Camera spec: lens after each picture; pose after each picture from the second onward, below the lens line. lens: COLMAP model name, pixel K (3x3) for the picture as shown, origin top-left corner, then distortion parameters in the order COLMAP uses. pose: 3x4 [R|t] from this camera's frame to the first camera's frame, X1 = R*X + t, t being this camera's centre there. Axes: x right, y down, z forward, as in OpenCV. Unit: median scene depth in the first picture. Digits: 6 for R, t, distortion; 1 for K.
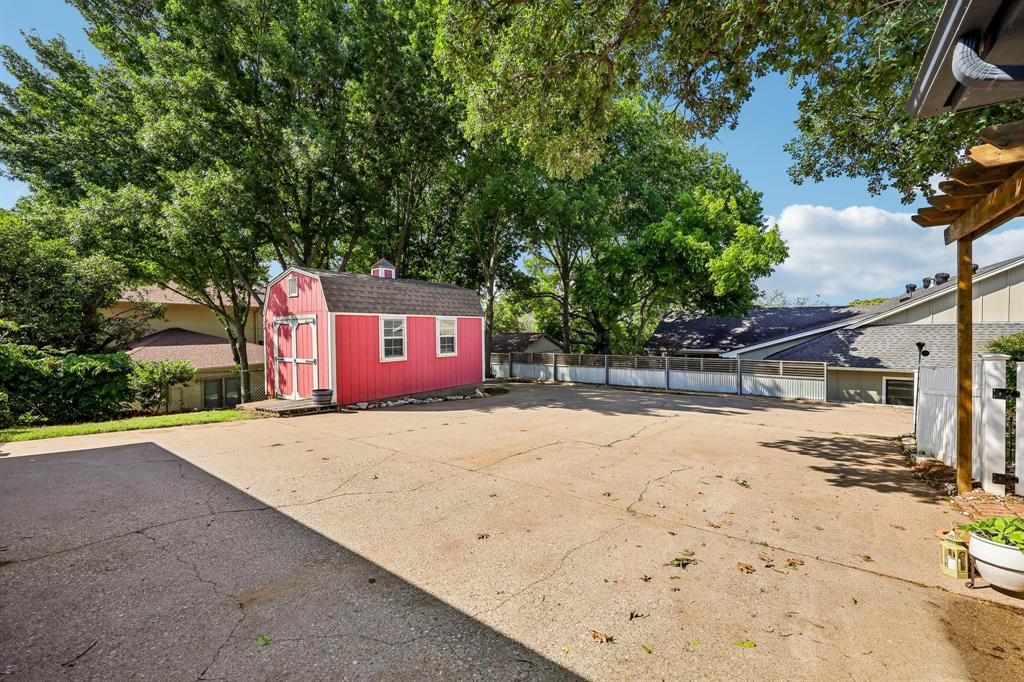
lens RADIAL K [[413.5, 0, 516.9], [0, 413.5, 341.4], [0, 0, 1]] dist [0.000926, 0.000357]
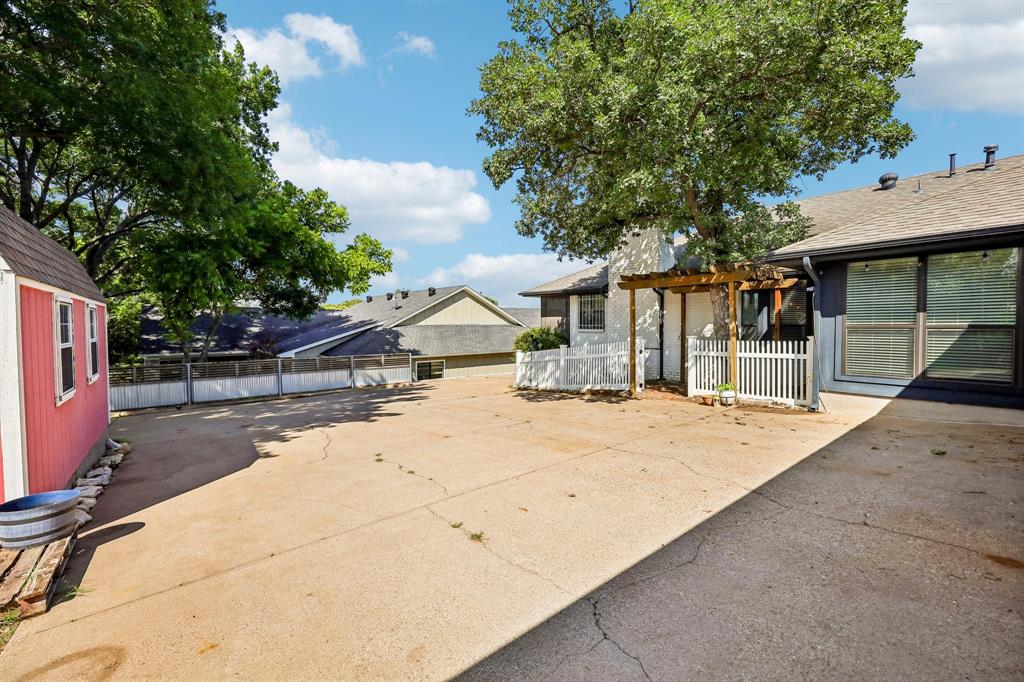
lens RADIAL K [[413.5, 0, 517.3], [0, 413.5, 338.6], [0, 0, 1]] dist [0.000926, 0.000357]
pose [[0.245864, -0.021391, 0.969068, -1.503687], [0.030119, 0.999442, 0.014420, -0.015224], [-0.968836, 0.025642, 0.246372, 1.128588]]
